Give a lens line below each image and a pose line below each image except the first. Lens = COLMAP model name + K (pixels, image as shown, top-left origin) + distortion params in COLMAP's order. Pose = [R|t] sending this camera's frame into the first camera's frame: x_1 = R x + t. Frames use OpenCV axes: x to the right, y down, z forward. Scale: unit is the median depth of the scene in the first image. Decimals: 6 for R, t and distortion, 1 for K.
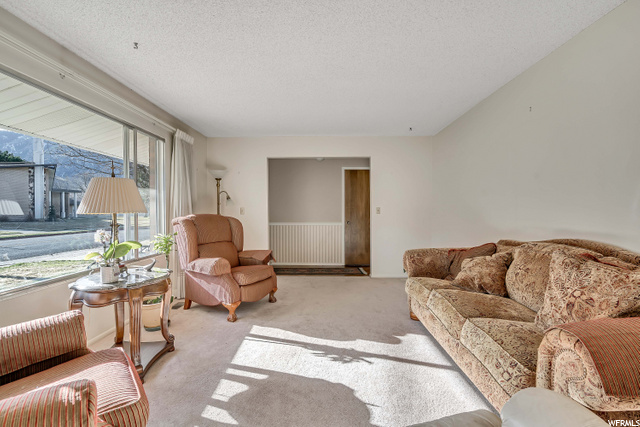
lens RADIAL K [[310.9, 0, 320.0], [0, 310.9, 213.5], [0, 0, 1]] dist [-0.003052, -0.000084]
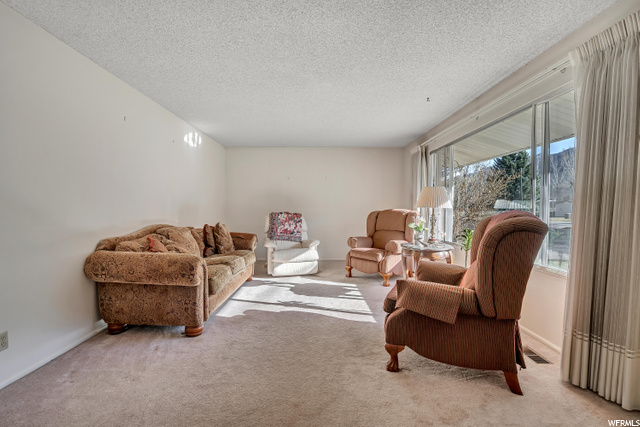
lens RADIAL K [[310.9, 0, 320.0], [0, 310.9, 213.5], [0, 0, 1]] dist [-0.003052, -0.000084]
pose [[-0.999273, 0.004463, -0.037857, 0.004482], [0.003126, 0.999373, 0.035281, -0.026385], [0.037990, 0.035137, -0.998660, 2.476028]]
